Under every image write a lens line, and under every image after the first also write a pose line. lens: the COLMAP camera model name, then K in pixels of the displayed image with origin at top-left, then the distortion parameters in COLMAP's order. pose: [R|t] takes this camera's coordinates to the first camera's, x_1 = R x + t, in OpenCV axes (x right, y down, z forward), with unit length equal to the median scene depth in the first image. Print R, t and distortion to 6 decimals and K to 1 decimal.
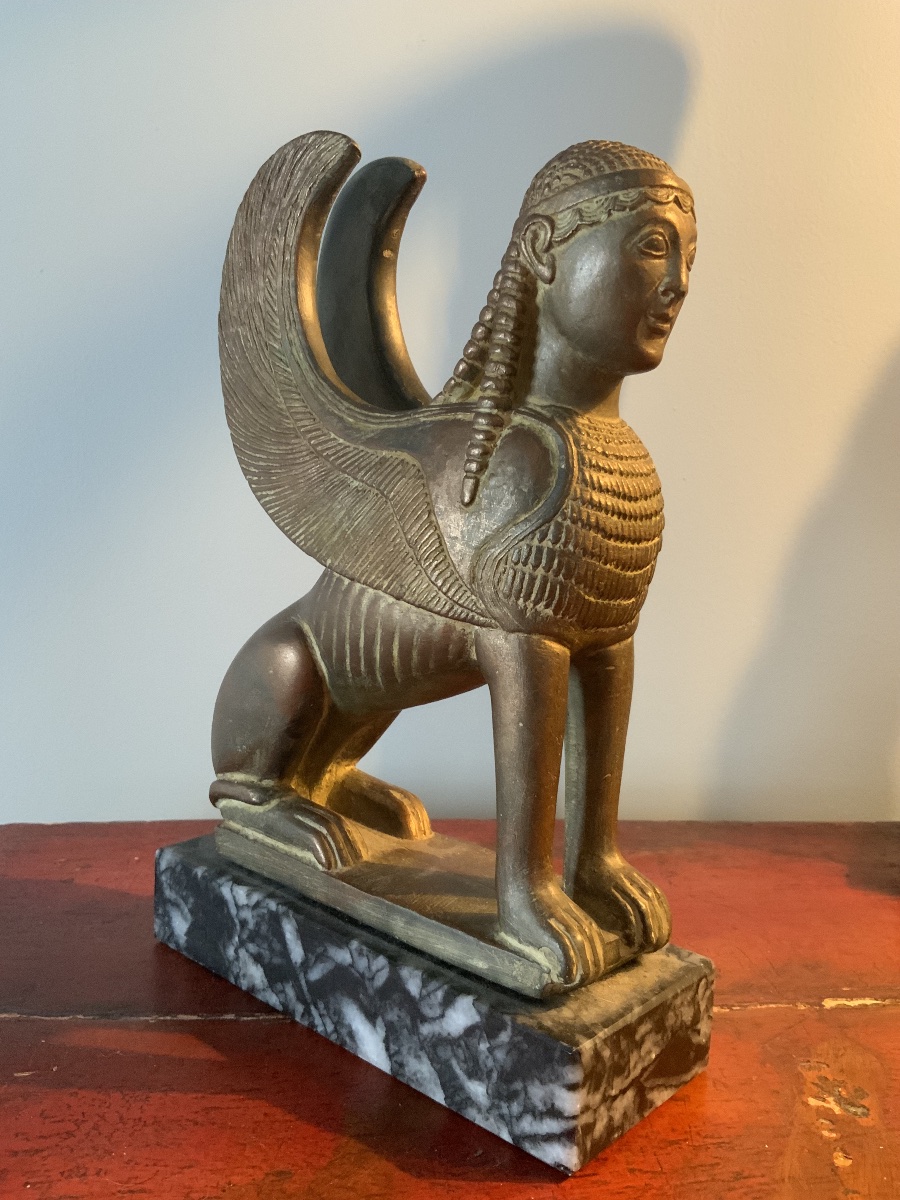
lens RADIAL K [[1012.8, 0, 449.3], [0, 1012.8, 600.2], [0, 0, 1]] dist [0.081419, -0.167004]
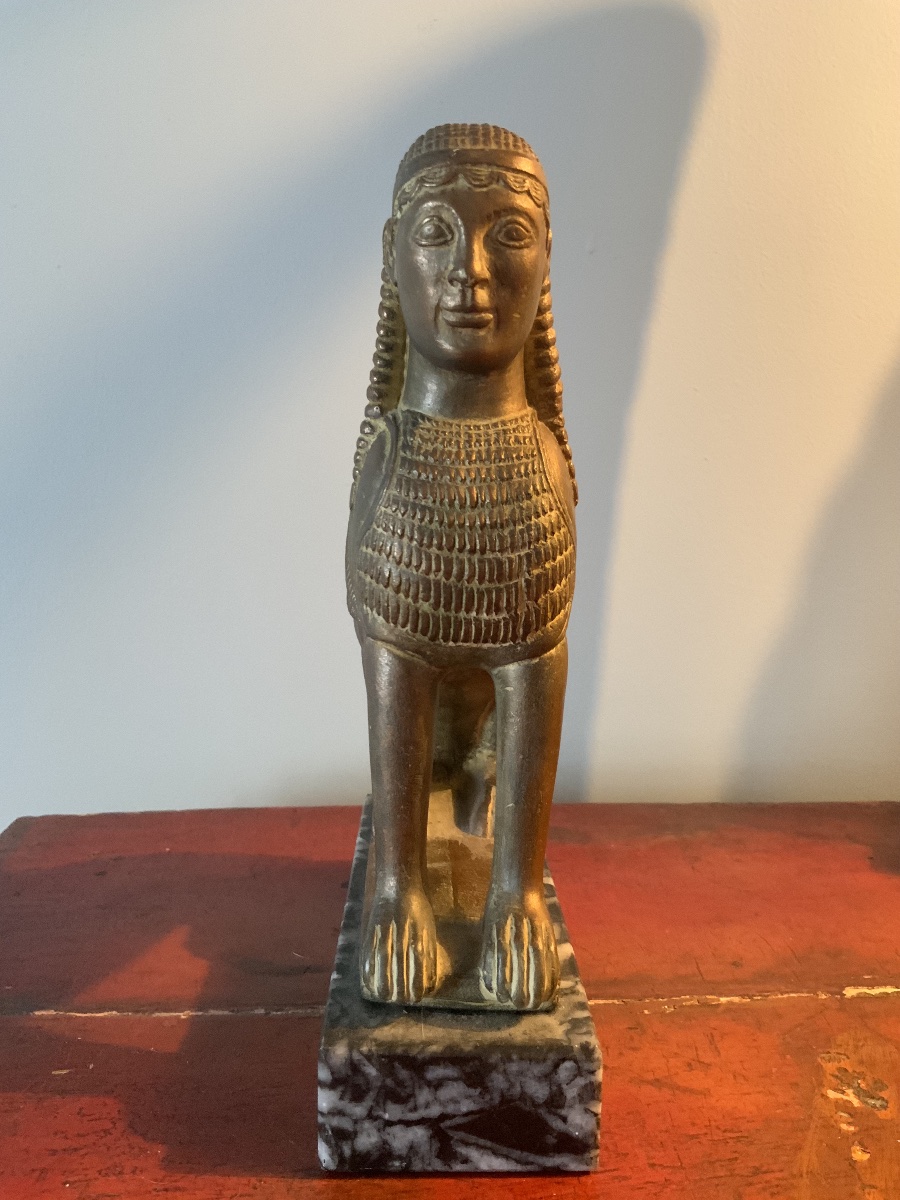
lens RADIAL K [[1012.8, 0, 457.9], [0, 1012.8, 609.3], [0, 0, 1]] dist [0.081419, -0.167004]
pose [[0.698830, 0.081470, -0.710633, 0.784161], [-0.073386, 0.996416, 0.042066, -0.041071], [0.711513, 0.022754, 0.702305, 0.322680]]
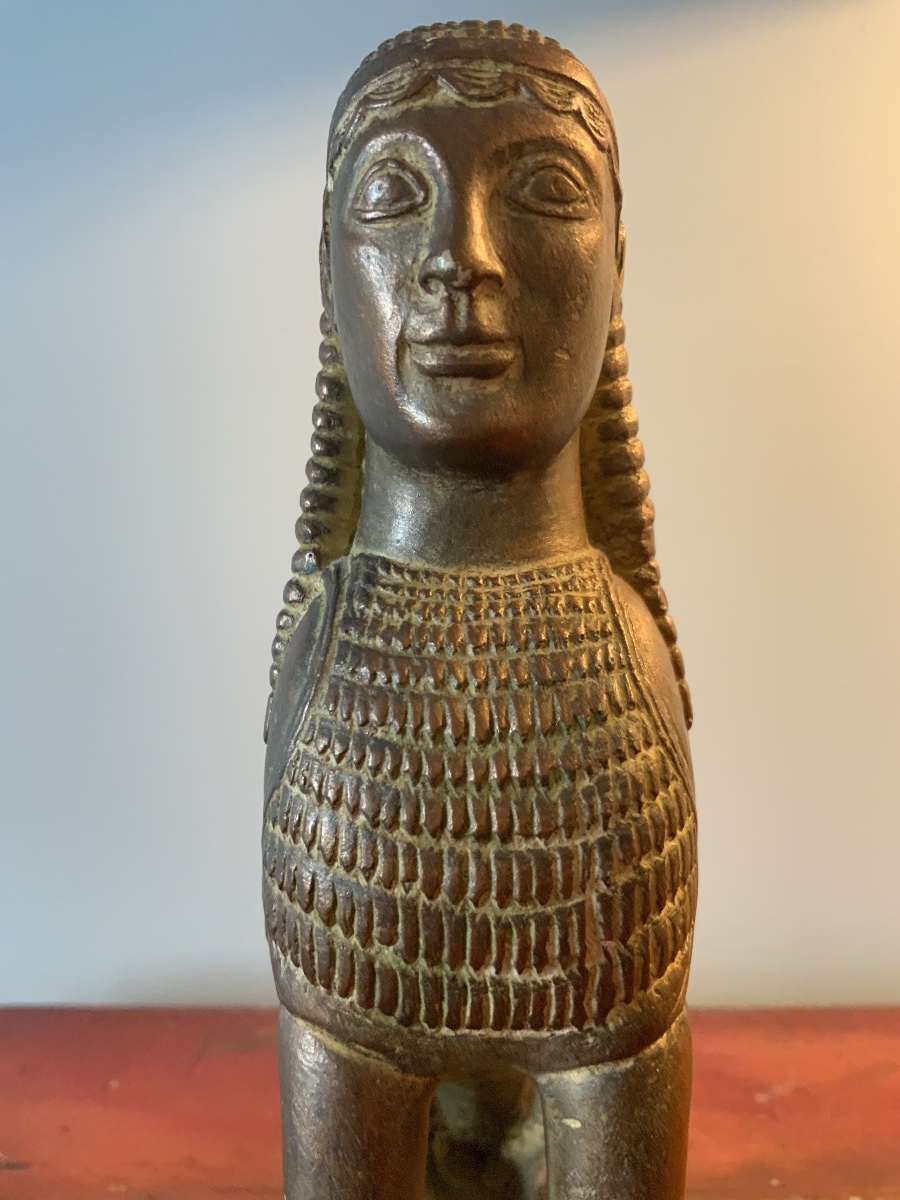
lens RADIAL K [[1012.8, 0, 460.6], [0, 1012.8, 596.9], [0, 0, 1]] dist [0.081419, -0.167004]
pose [[0.657787, -0.079977, -0.748946, 0.479313], [-0.062898, 0.985041, -0.160431, -0.083618], [0.750573, 0.152636, 0.642917, 0.655991]]
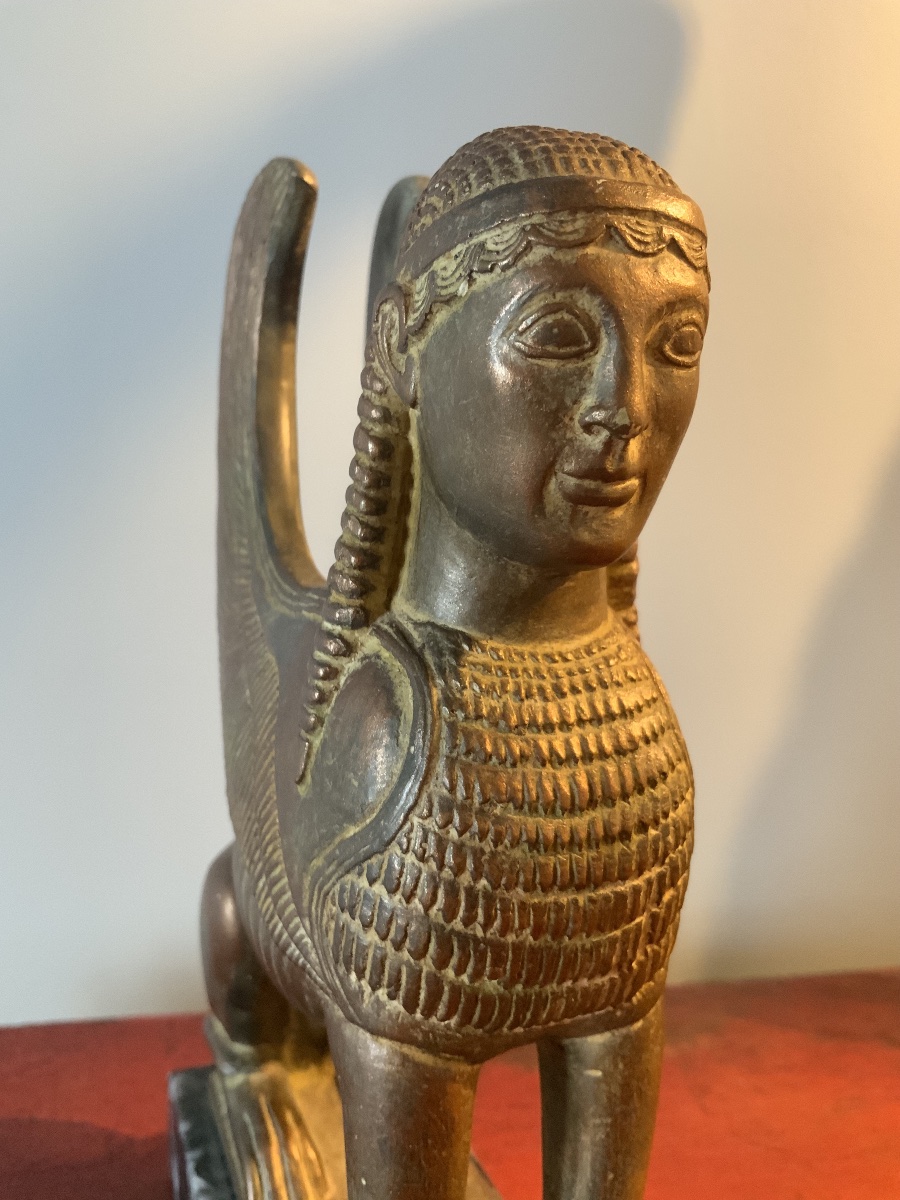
lens RADIAL K [[1012.8, 0, 449.6], [0, 1012.8, 592.5], [0, 0, 1]] dist [0.081419, -0.167004]
pose [[0.903967, 0.040010, -0.425727, 0.317463], [-0.041033, 0.999135, 0.006772, -0.196066], [0.425629, 0.011347, 0.904827, 0.469518]]
